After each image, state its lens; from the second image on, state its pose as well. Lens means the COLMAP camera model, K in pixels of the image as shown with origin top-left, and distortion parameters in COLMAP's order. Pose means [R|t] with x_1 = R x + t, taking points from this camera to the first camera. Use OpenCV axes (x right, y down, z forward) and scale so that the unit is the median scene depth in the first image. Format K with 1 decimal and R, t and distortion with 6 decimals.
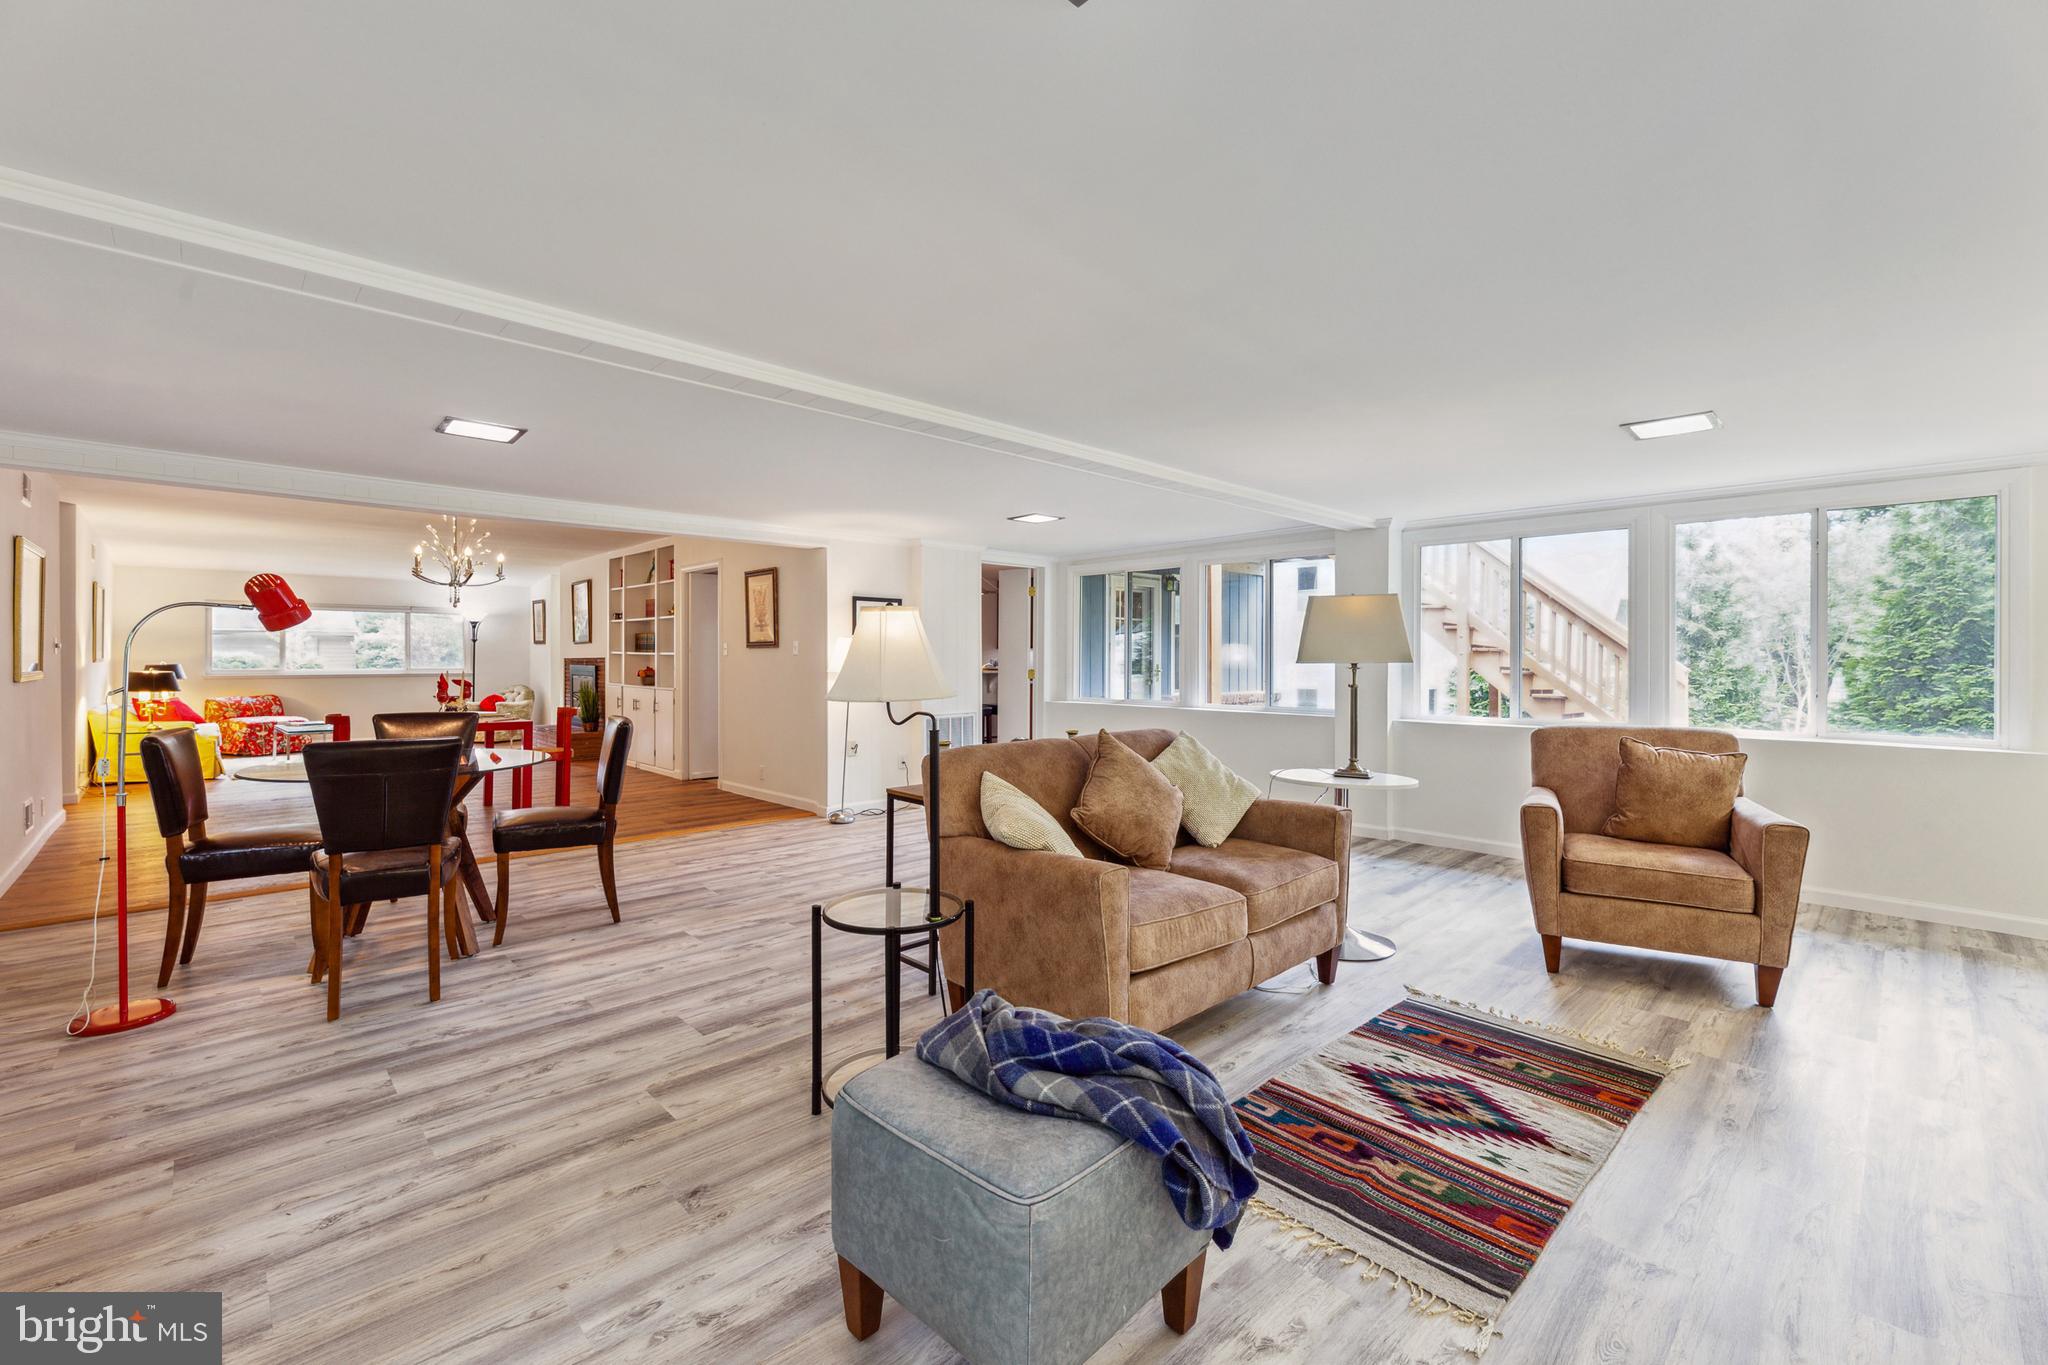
lens RADIAL K [[910.5, 0, 1023.5], [0, 910.5, 654.9], [0, 0, 1]] dist [-0.000808, -0.000486]
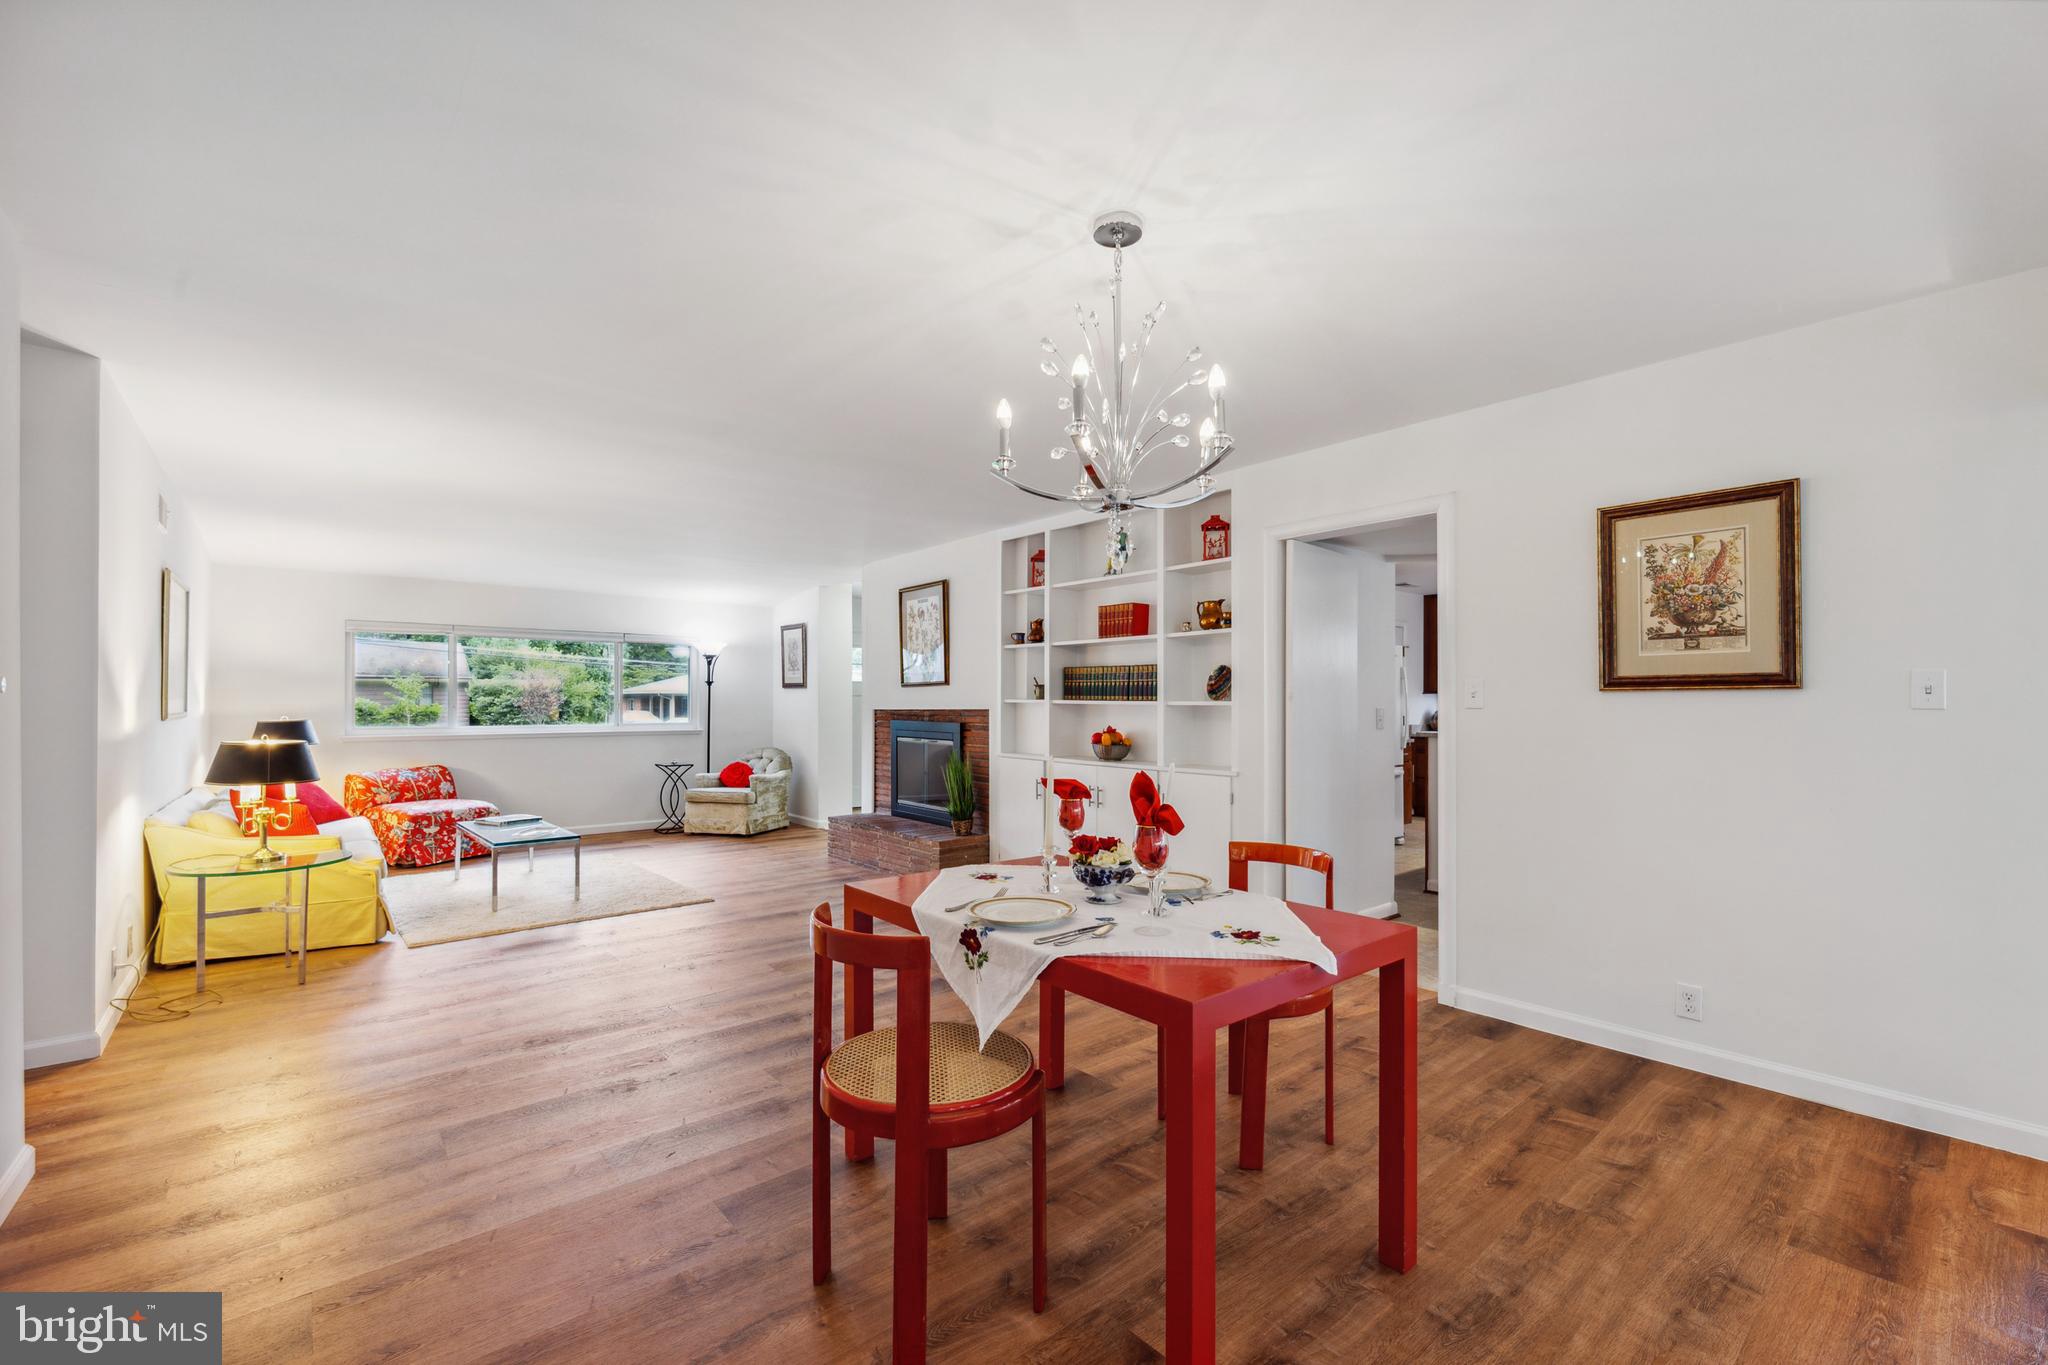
lens RADIAL K [[902.2, 0, 1020.0], [0, 902.2, 696.5], [0, 0, 1]] dist [-0.001209, -0.000211]
pose [[0.997530, -0.001574, -0.070227, -0.388549], [0.001258, 0.999989, -0.004547, -0.002909], [0.070233, 0.004447, 0.997521, 0.407755]]
